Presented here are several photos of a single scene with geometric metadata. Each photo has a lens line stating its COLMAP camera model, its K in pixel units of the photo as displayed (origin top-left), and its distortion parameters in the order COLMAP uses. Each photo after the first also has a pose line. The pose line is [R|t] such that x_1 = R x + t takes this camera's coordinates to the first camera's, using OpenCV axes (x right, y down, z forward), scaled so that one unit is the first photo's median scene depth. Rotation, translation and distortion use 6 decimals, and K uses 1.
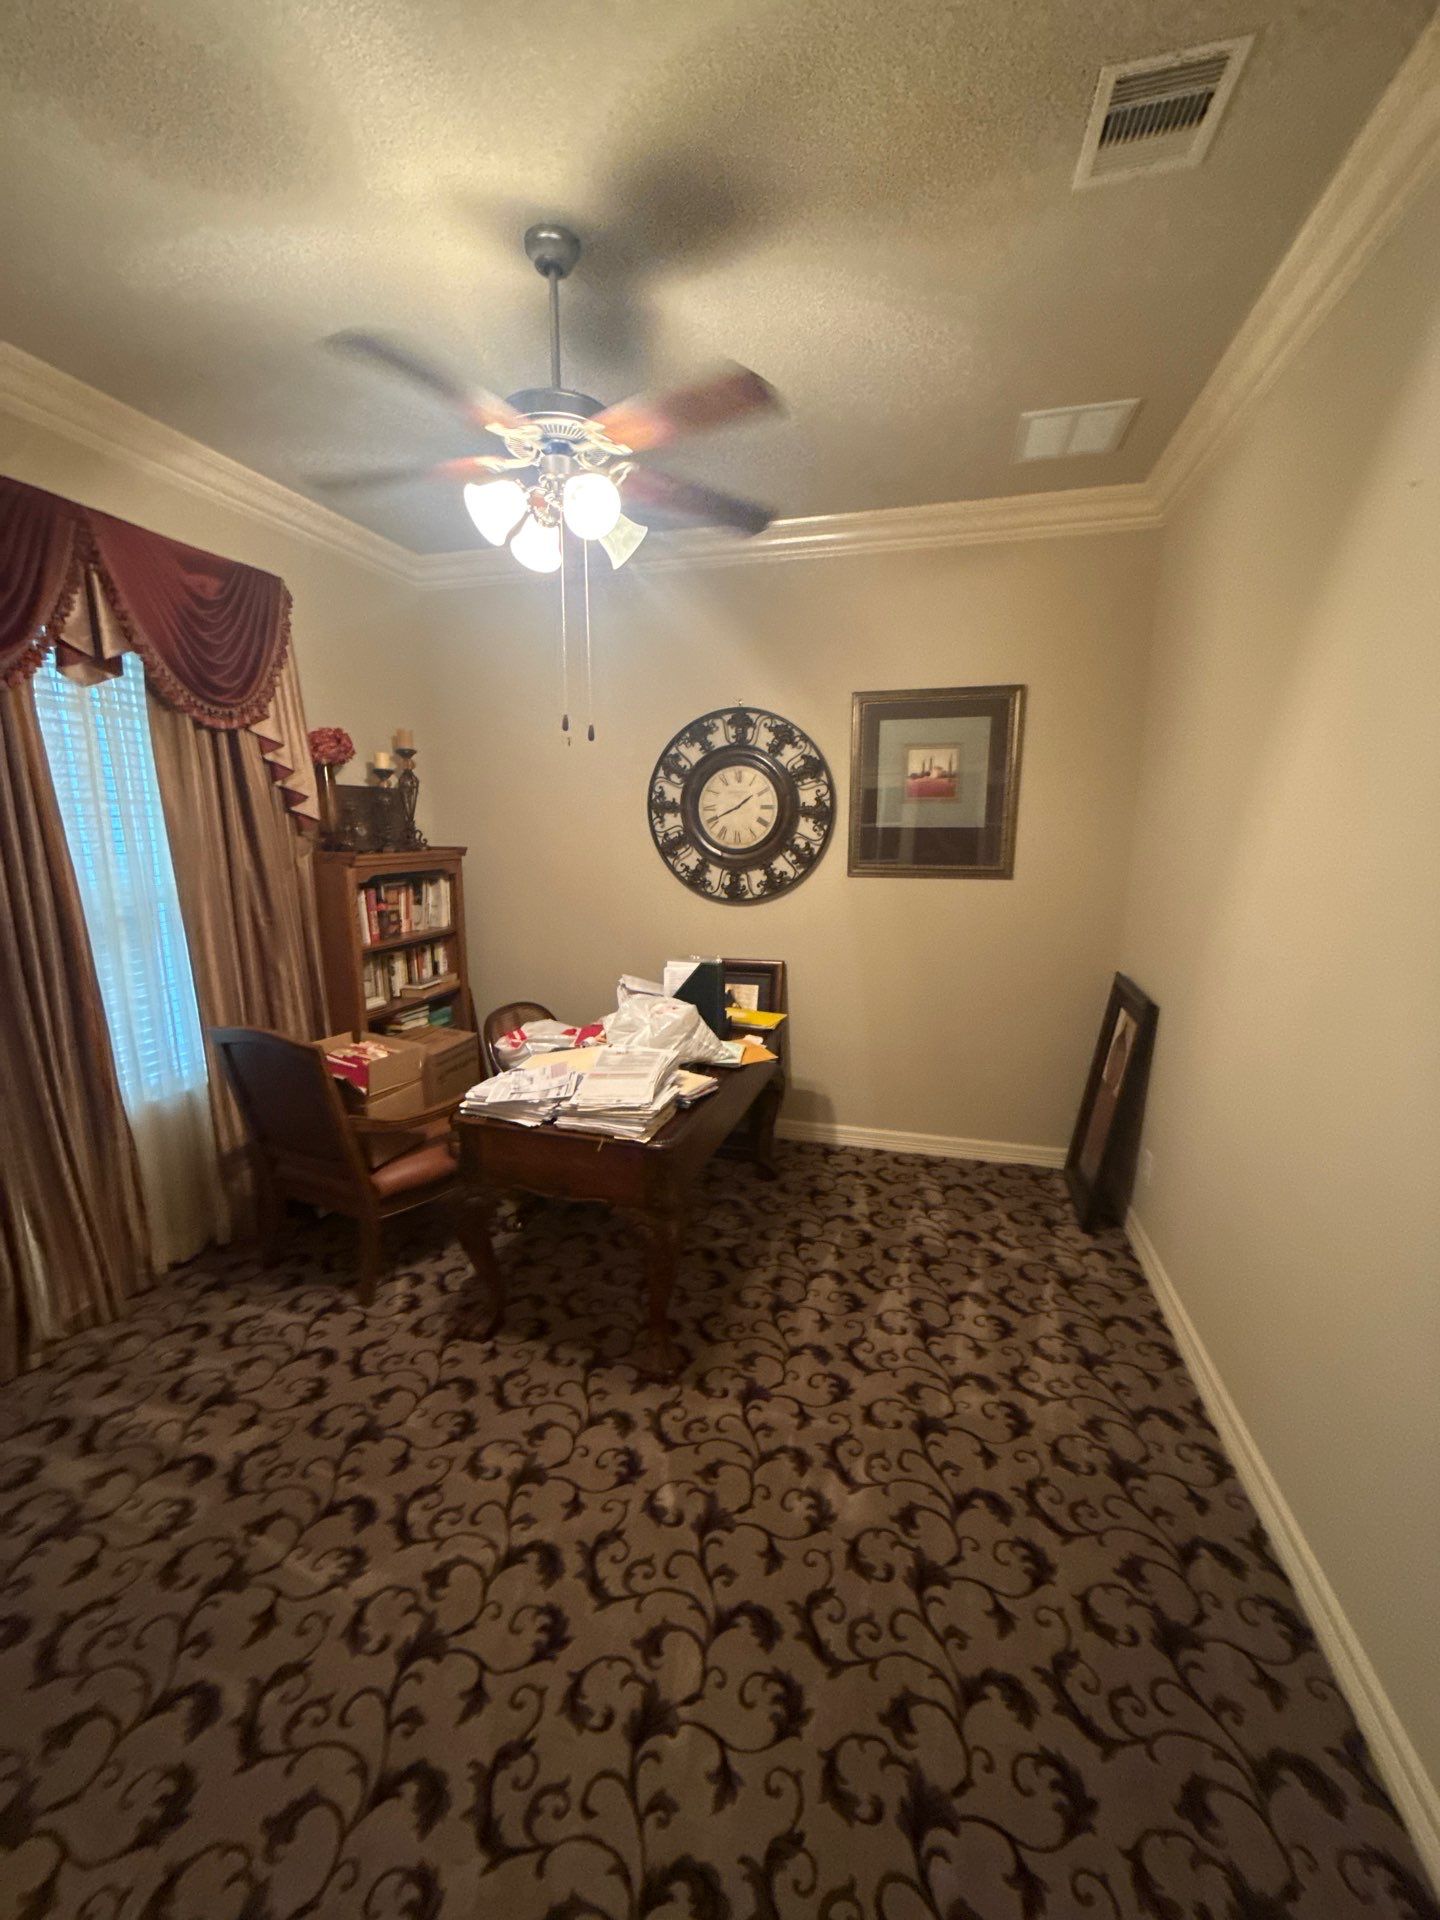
lens RADIAL K [[761.7, 0, 724.1], [0, 761.7, 961.9], [0, 0, 1]] dist [-0.000955, 0.000263]
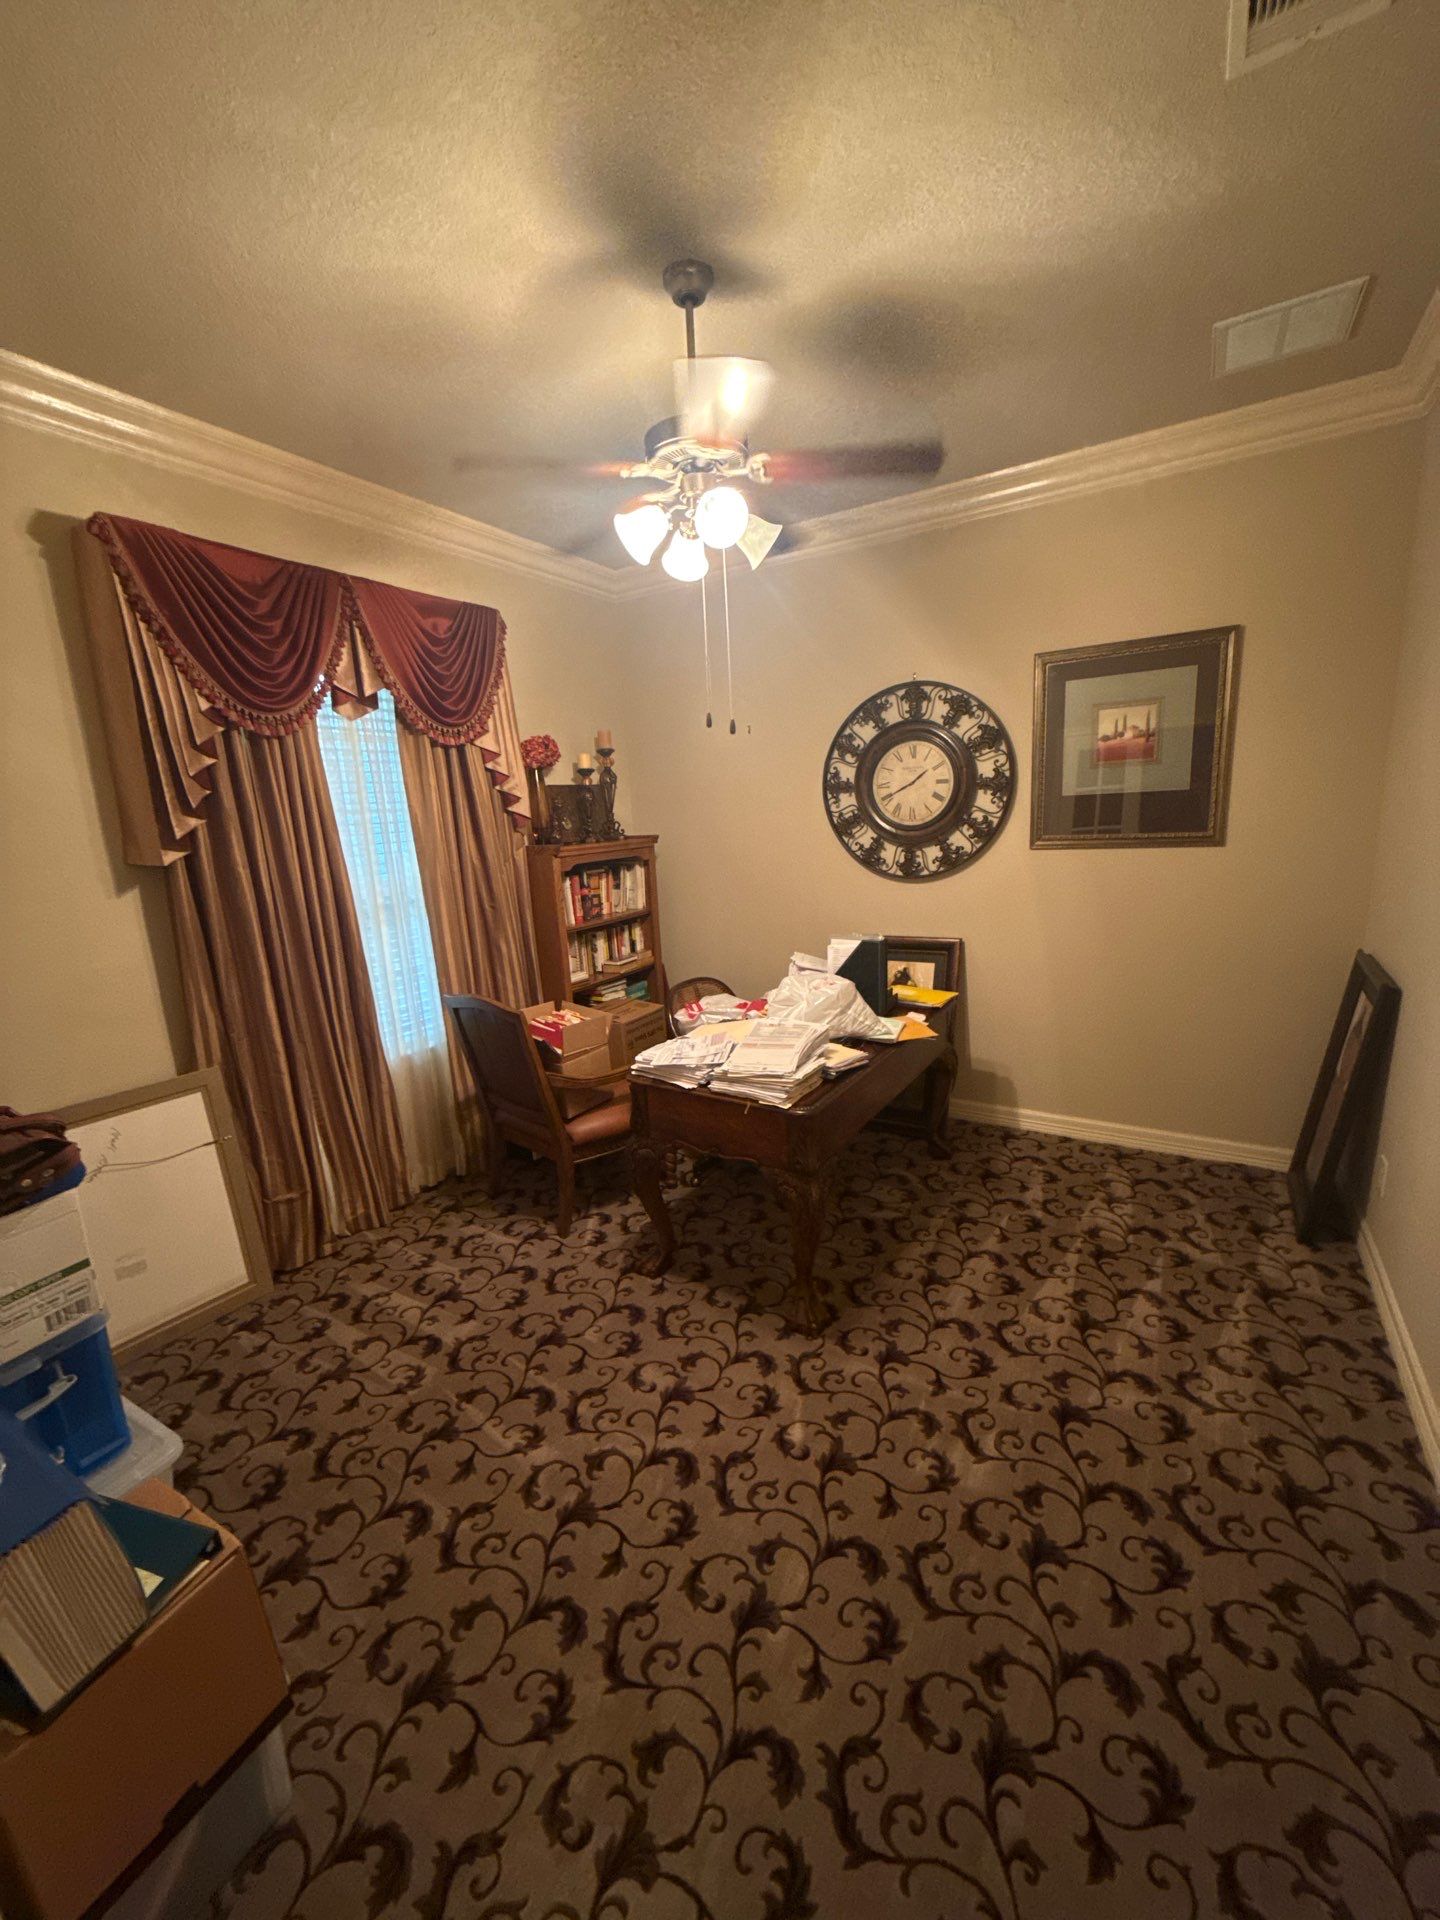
lens RADIAL K [[761.7, 0, 725.8], [0, 761.7, 961.4], [0, 0, 1]] dist [-0.000955, 0.000263]
pose [[0.960109, 0.004407, -0.279591, 0.086350], [0.003162, 0.999641, 0.026614, 0.001851], [0.279608, -0.026437, 0.959750, -0.032955]]
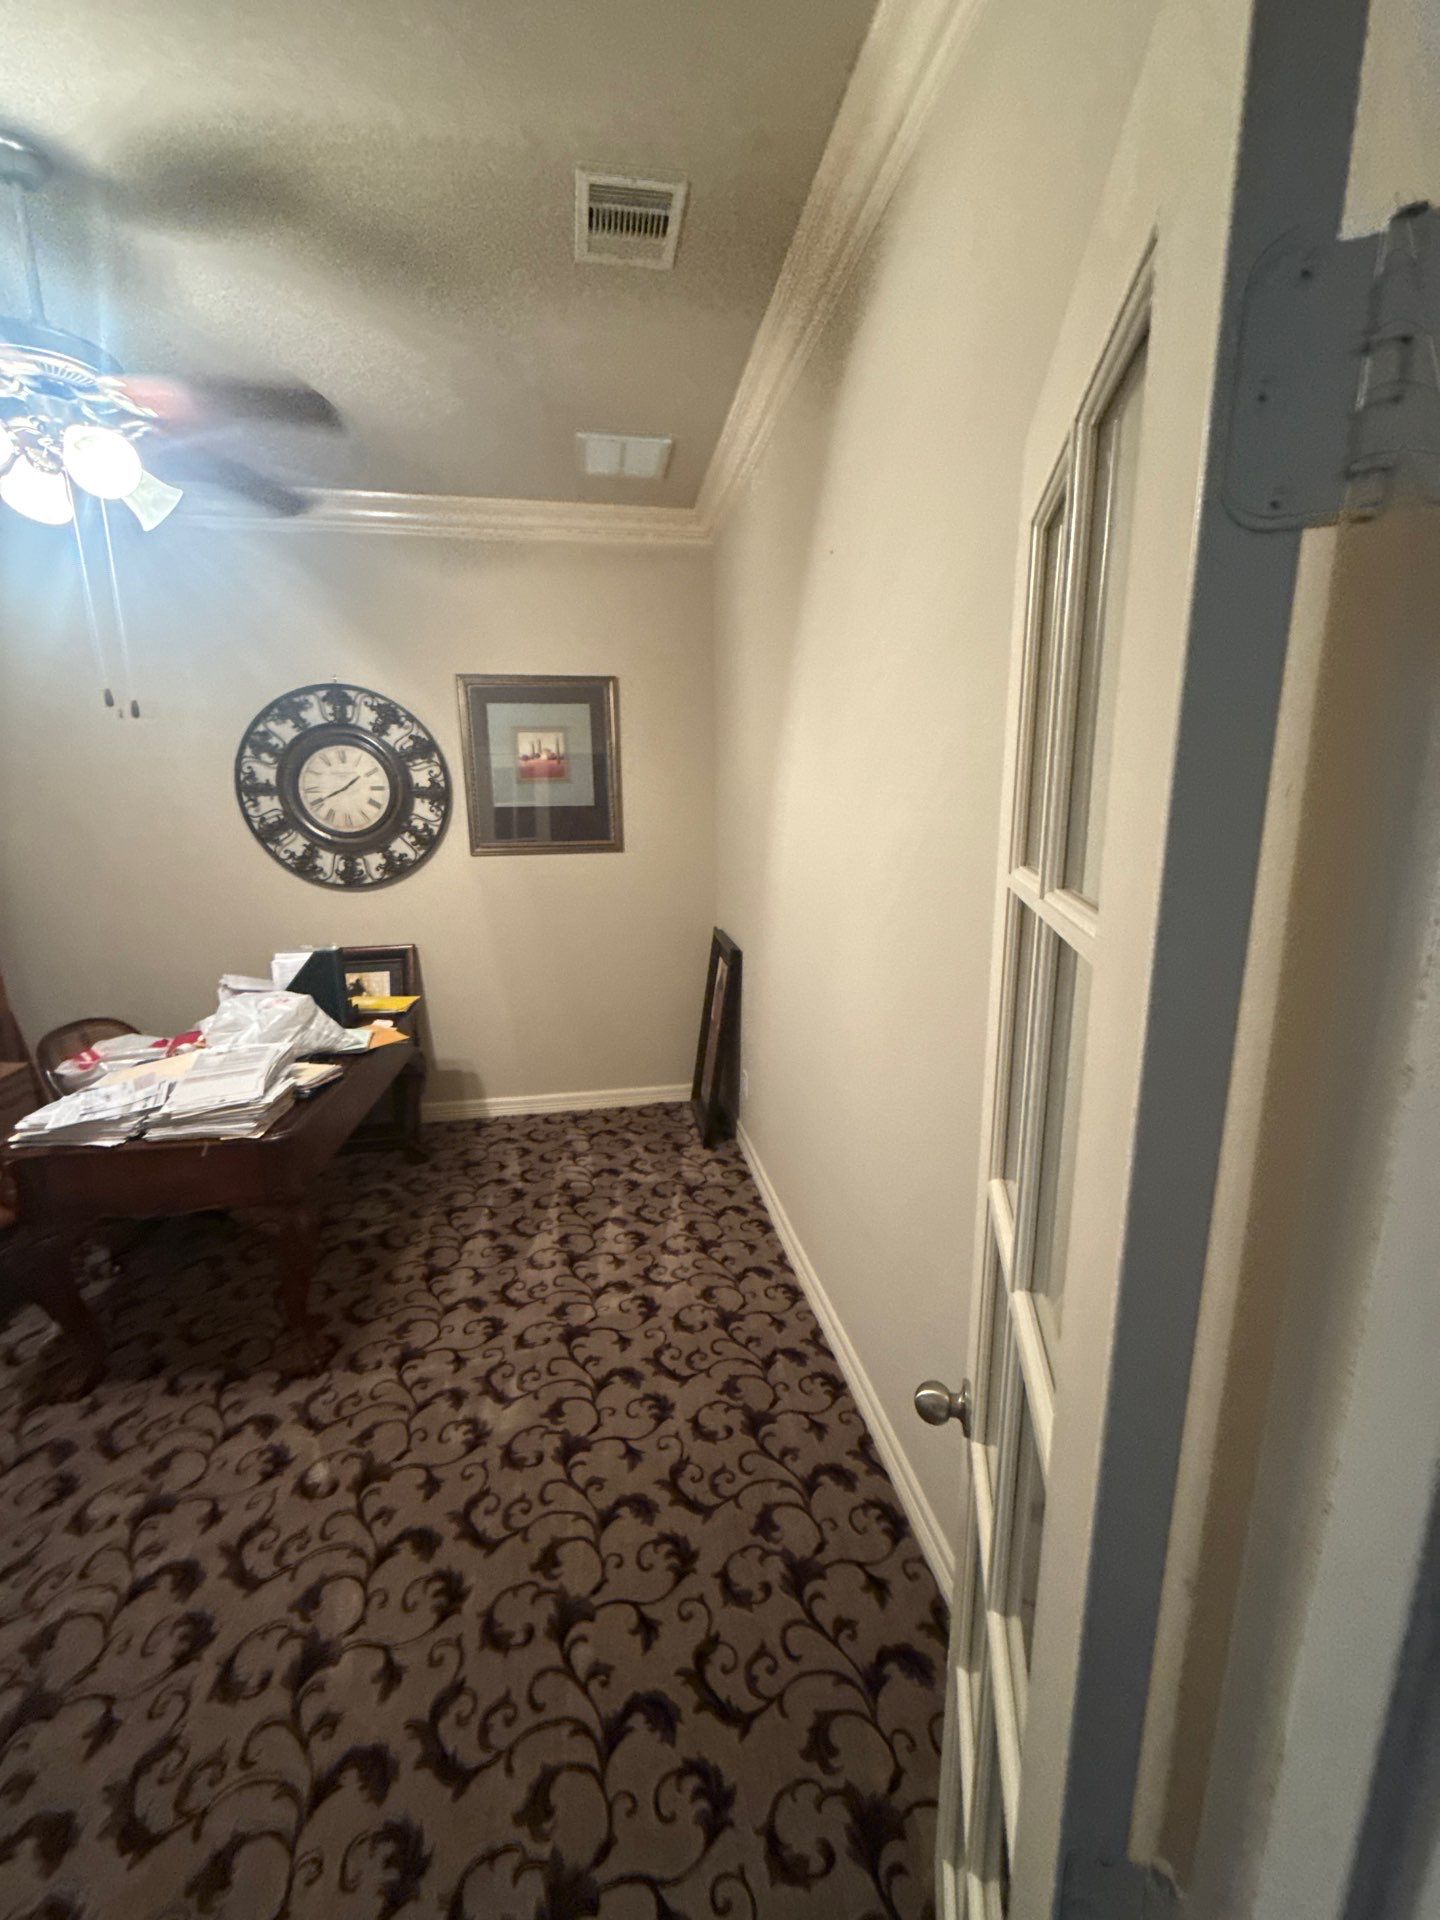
lens RADIAL K [[761.7, 0, 718.4], [0, 761.7, 962.2], [0, 0, 1]] dist [-0.000955, 0.000263]
pose [[0.906304, -0.100200, 0.410577, 0.039485], [0.089546, 0.994959, 0.045154, 0.018196], [-0.413032, -0.004157, 0.910707, -0.094803]]
